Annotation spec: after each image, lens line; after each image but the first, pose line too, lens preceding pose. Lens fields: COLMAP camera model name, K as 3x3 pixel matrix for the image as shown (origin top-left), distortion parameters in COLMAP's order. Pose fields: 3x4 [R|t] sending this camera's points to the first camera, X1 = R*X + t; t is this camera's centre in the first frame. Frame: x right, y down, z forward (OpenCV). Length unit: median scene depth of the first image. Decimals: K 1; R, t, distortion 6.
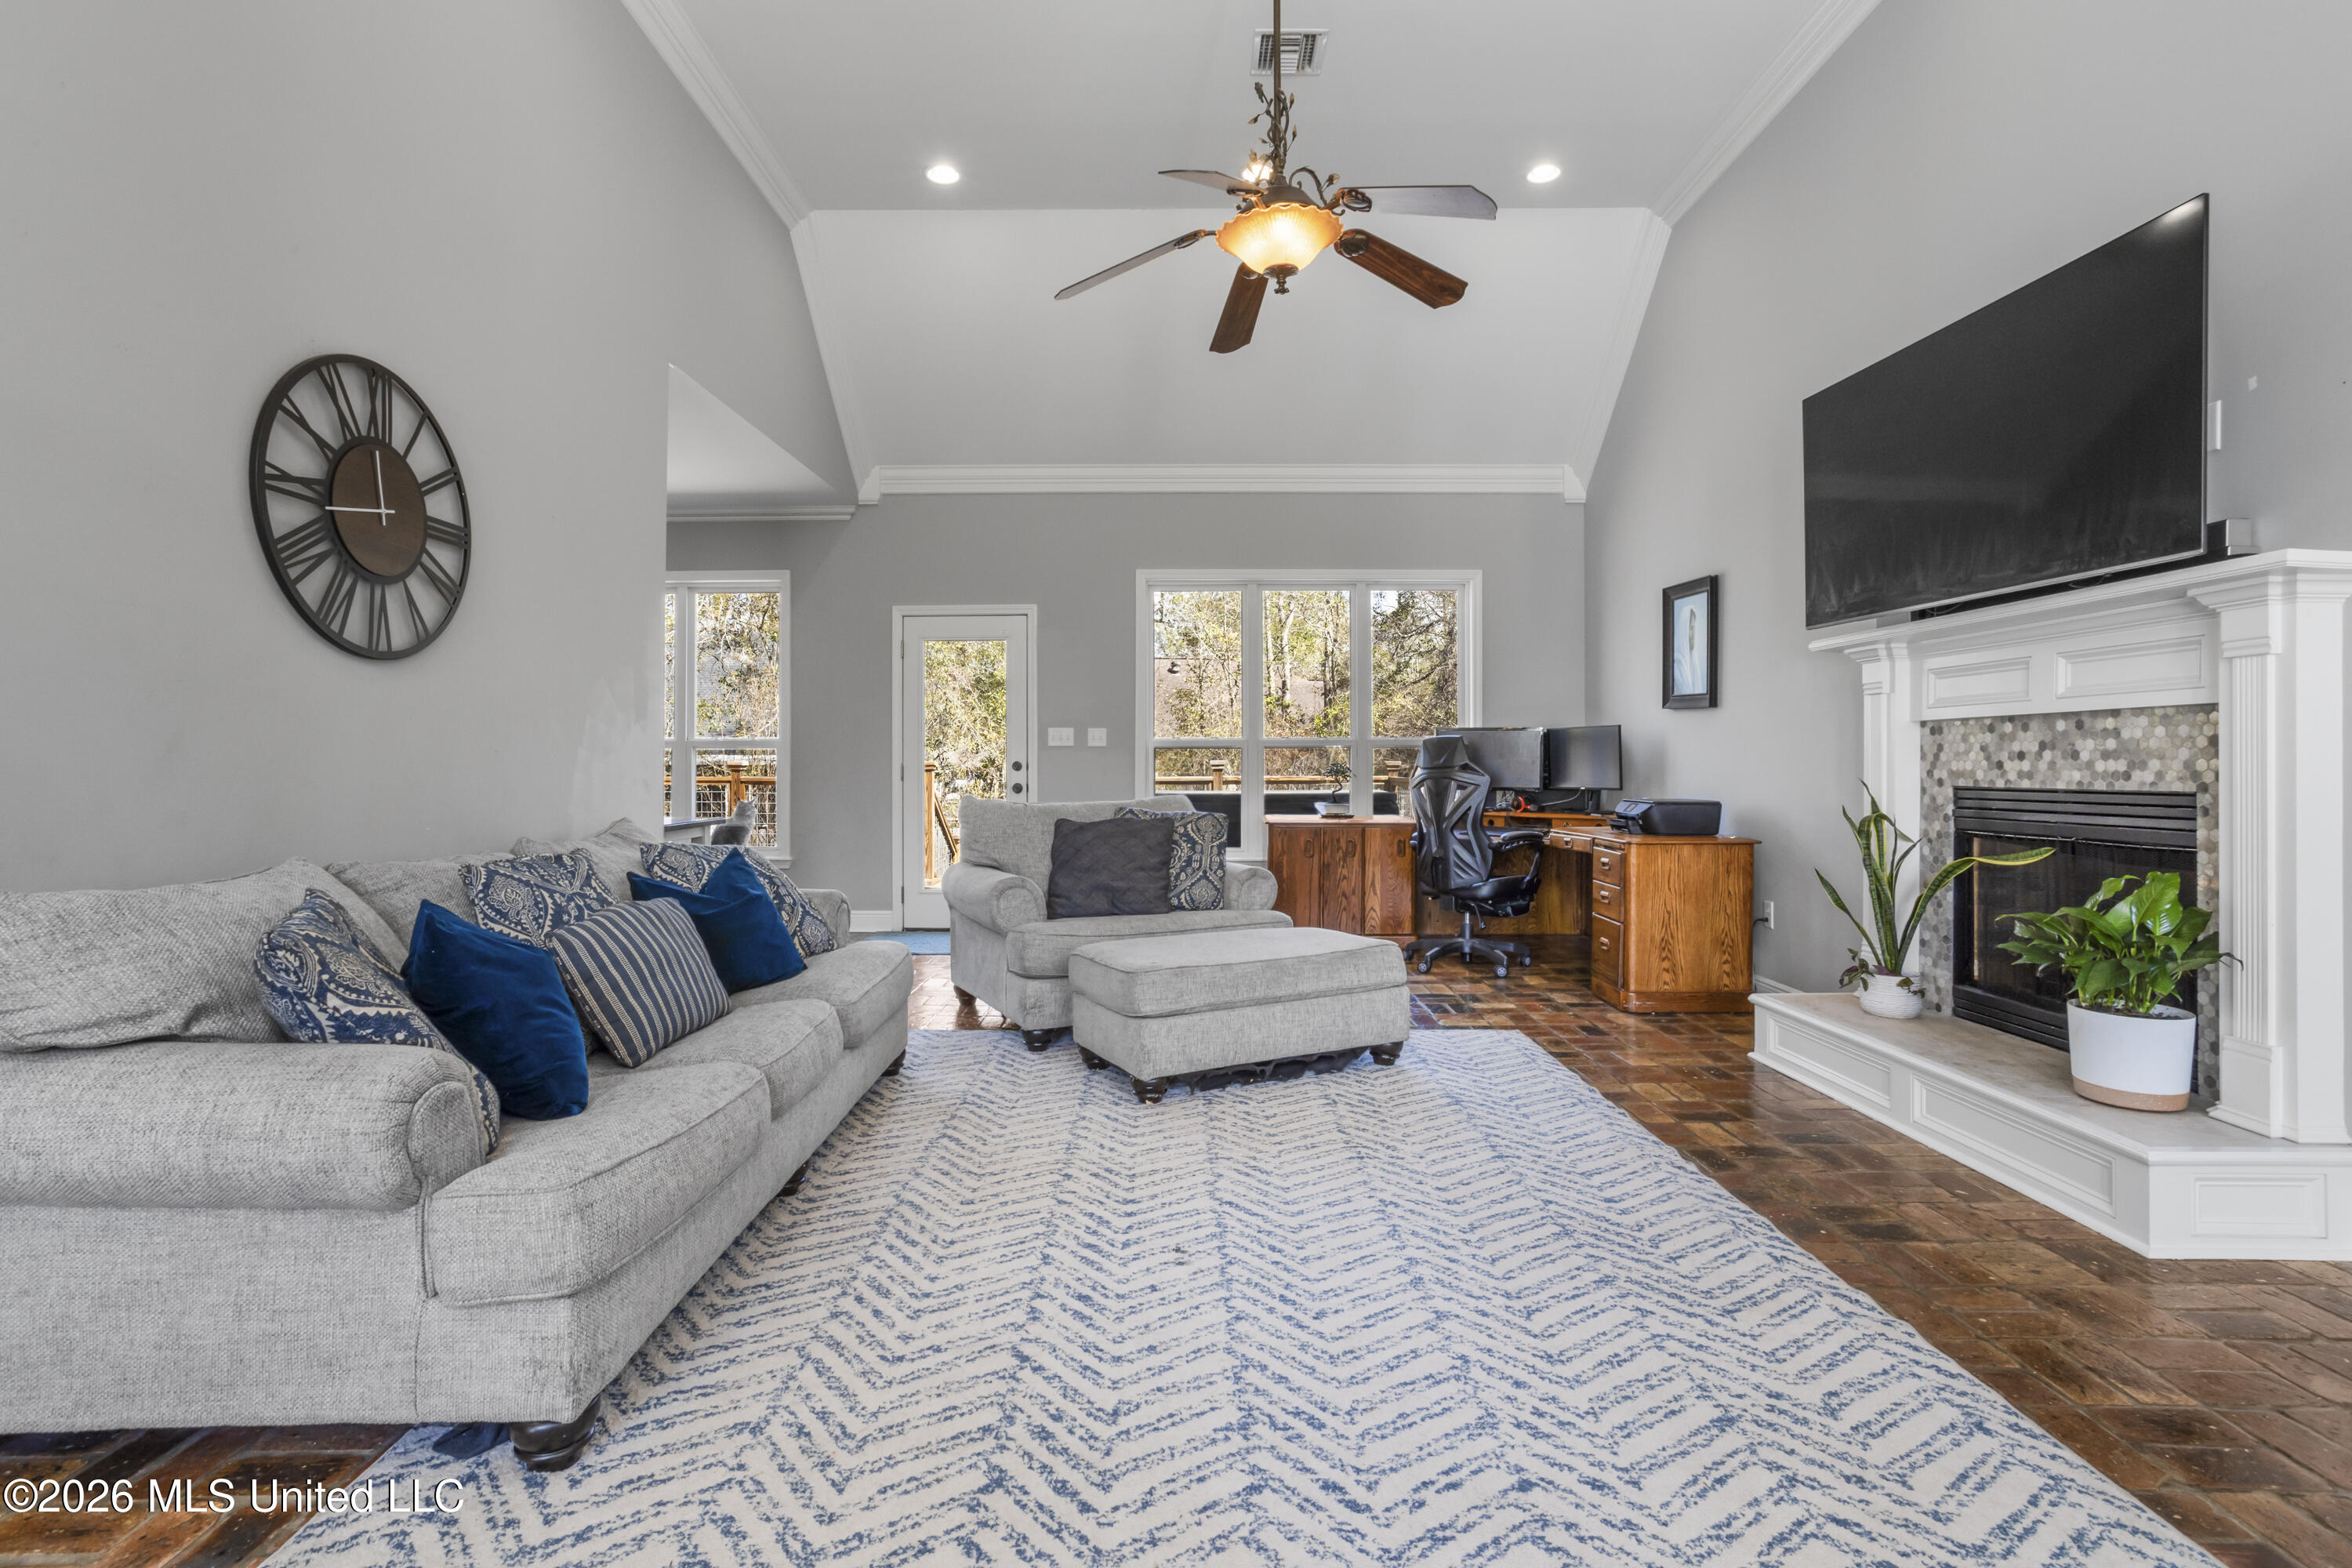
lens RADIAL K [[1133.8, 0, 1154.5], [0, 1133.8, 776.1], [0, 0, 1]] dist [-0.040188, 0.023090]
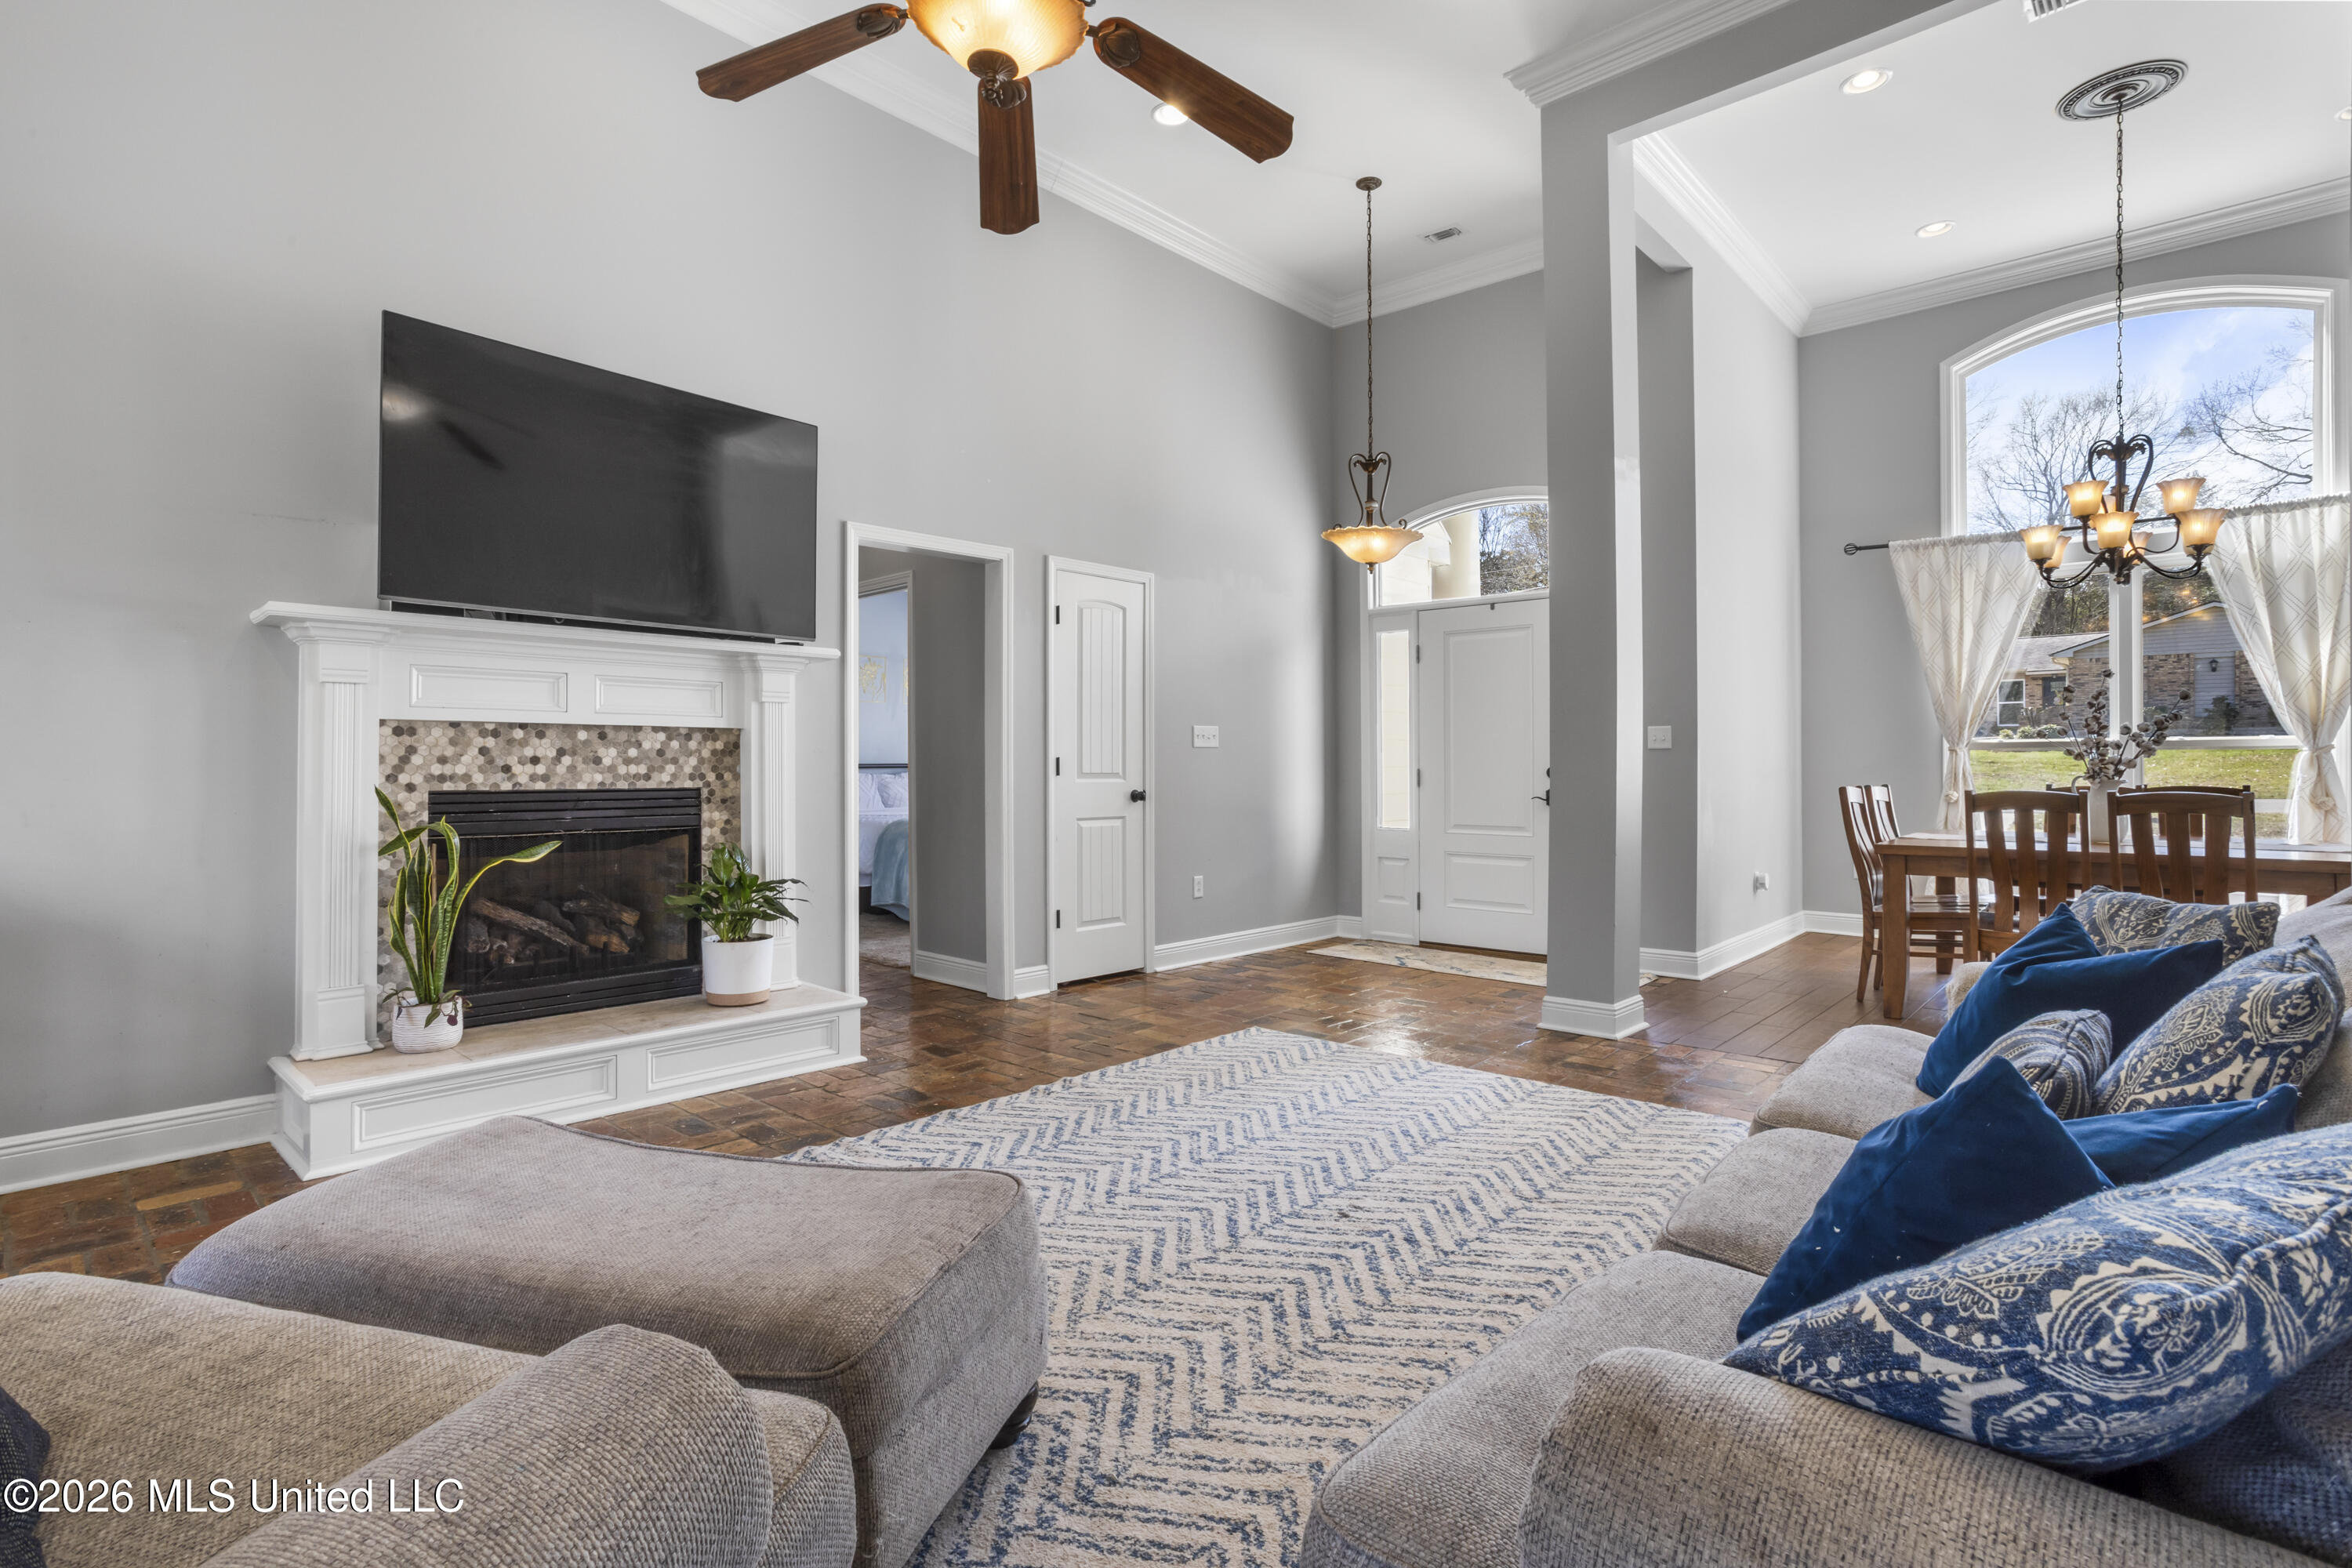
lens RADIAL K [[1133.8, 0, 1188.4], [0, 1133.8, 759.6], [0, 0, 1]] dist [-0.040188, 0.023090]
pose [[-0.760987, 0.006511, 0.648735, -0.460754], [0.006836, 0.999975, -0.002018, -0.013625], [-0.648732, 0.002899, -0.761012, 1.550744]]
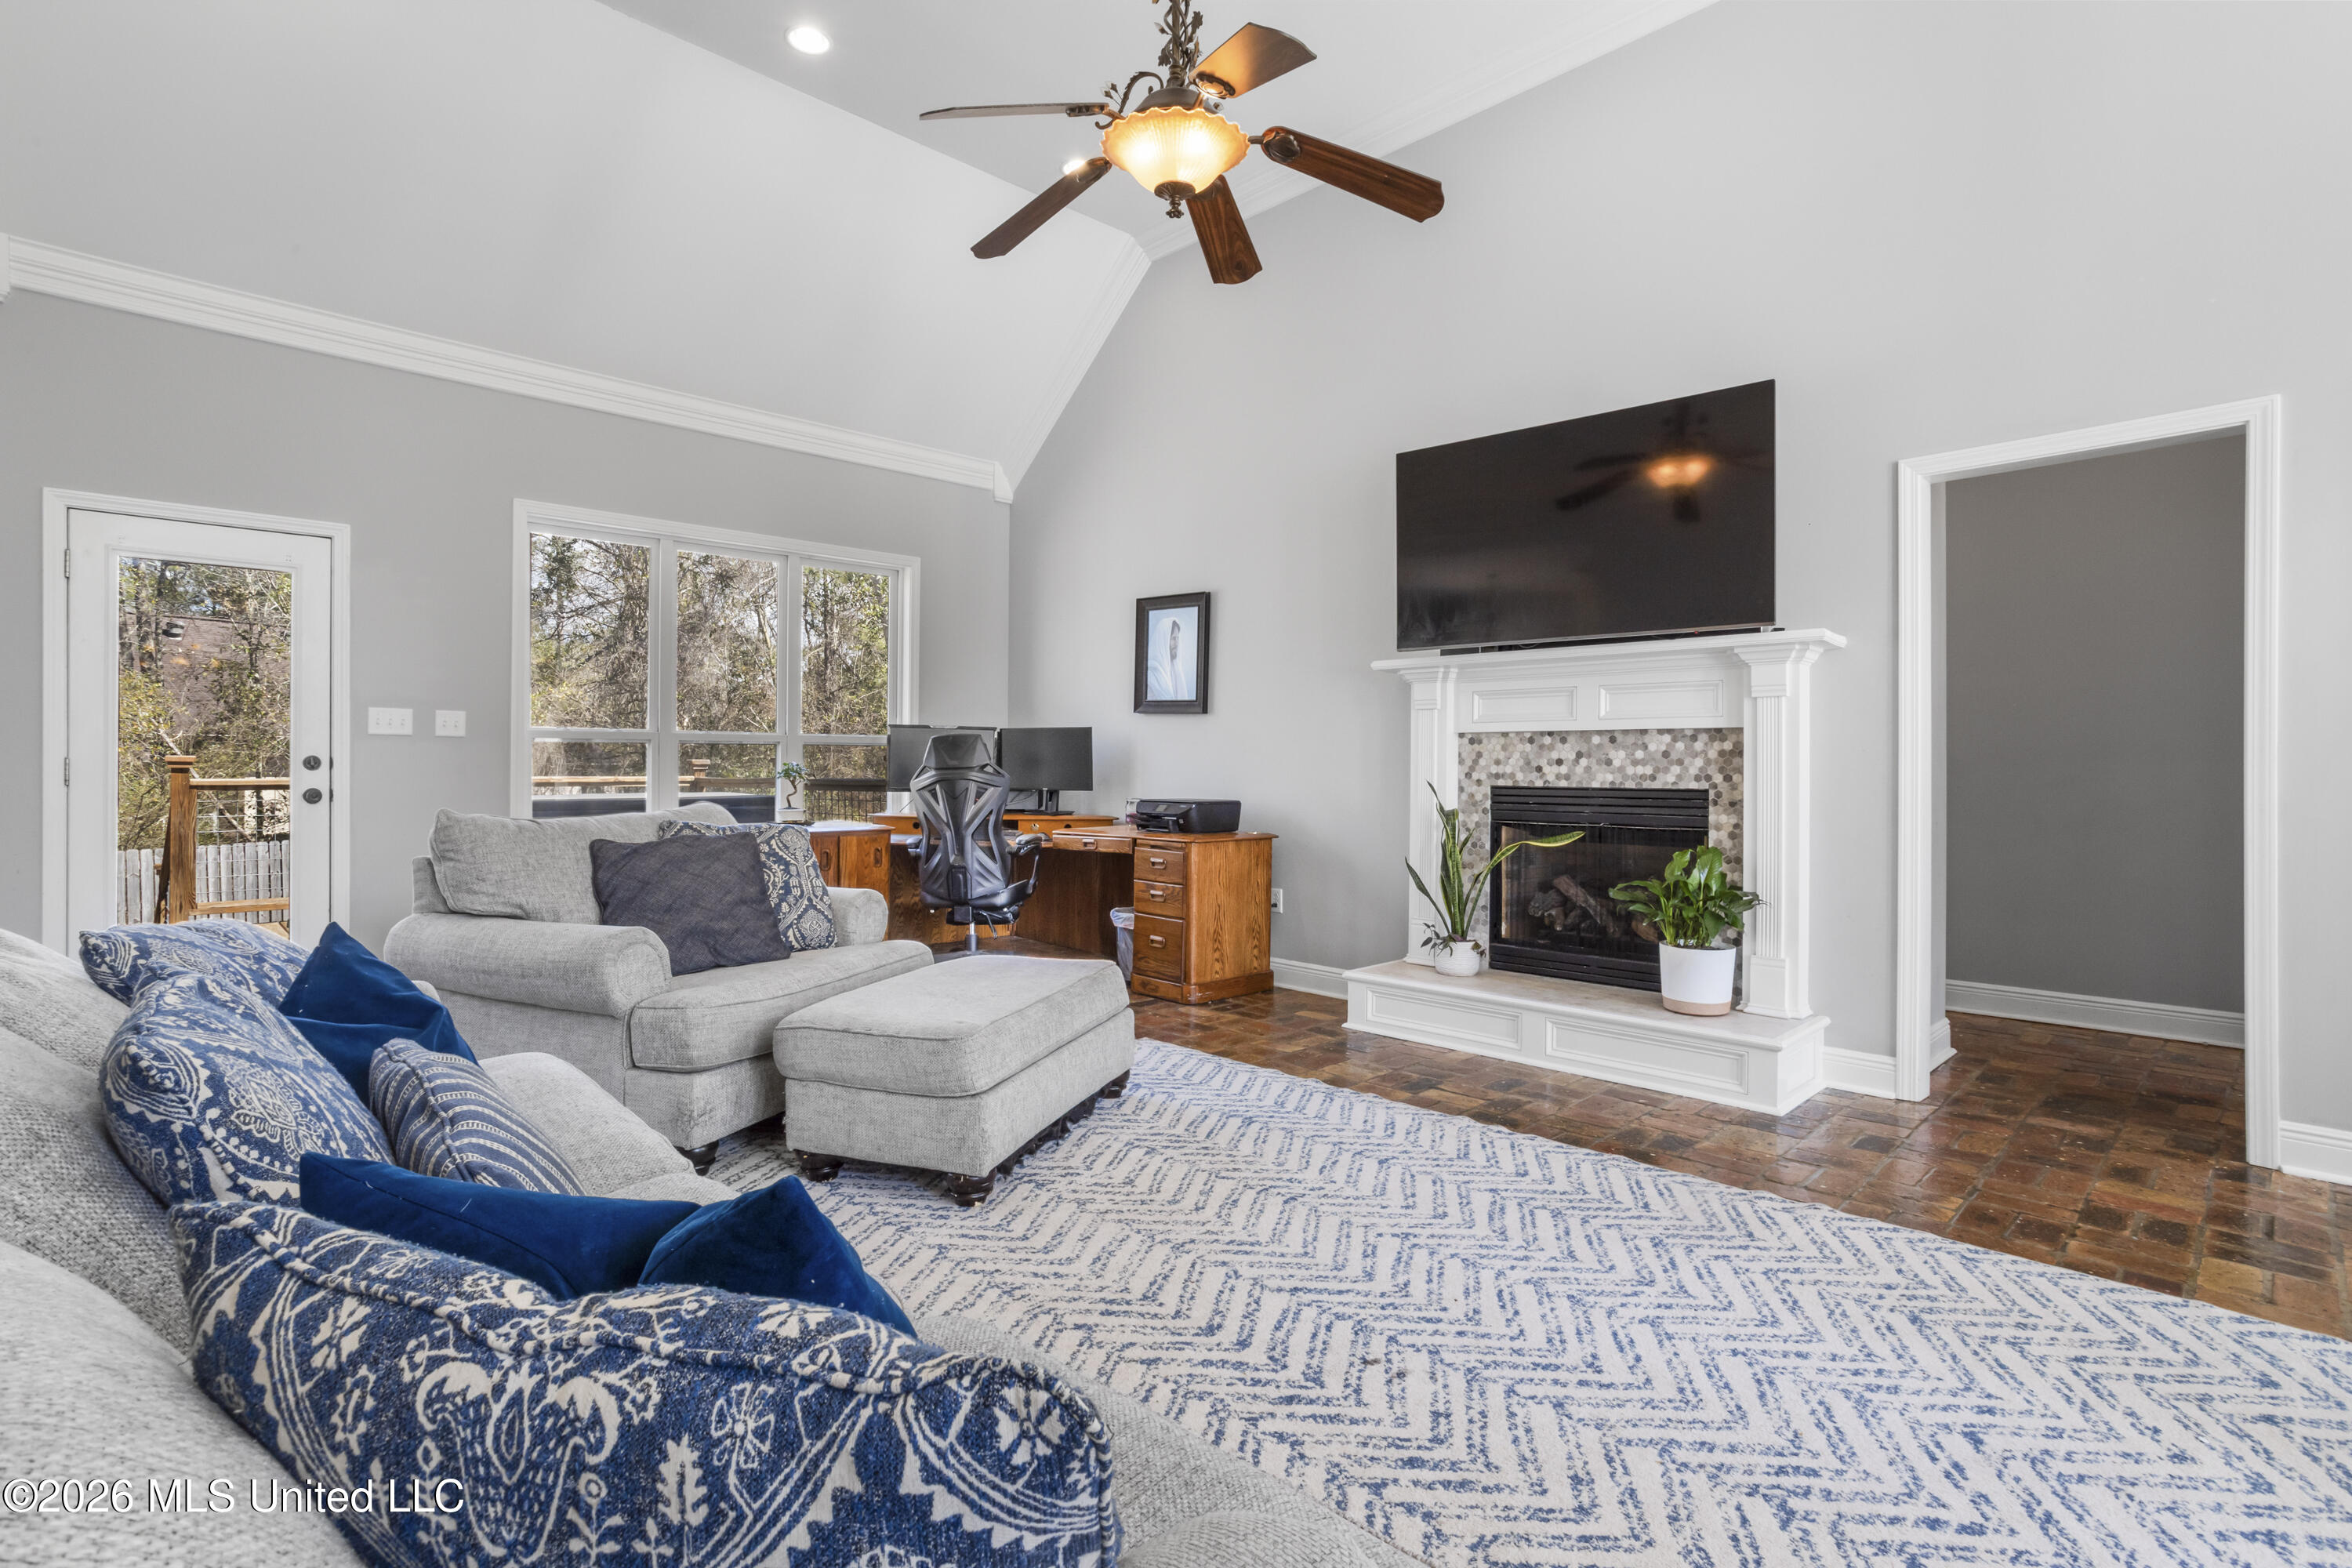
lens RADIAL K [[1133.8, 0, 1166.2], [0, 1133.8, 780.4], [0, 0, 1]] dist [-0.040188, 0.023090]
pose [[0.705663, -0.003870, 0.708537, -0.530799], [0.000437, 0.999987, 0.005026, -0.004114], [-0.708548, -0.003237, 0.705656, 0.428796]]
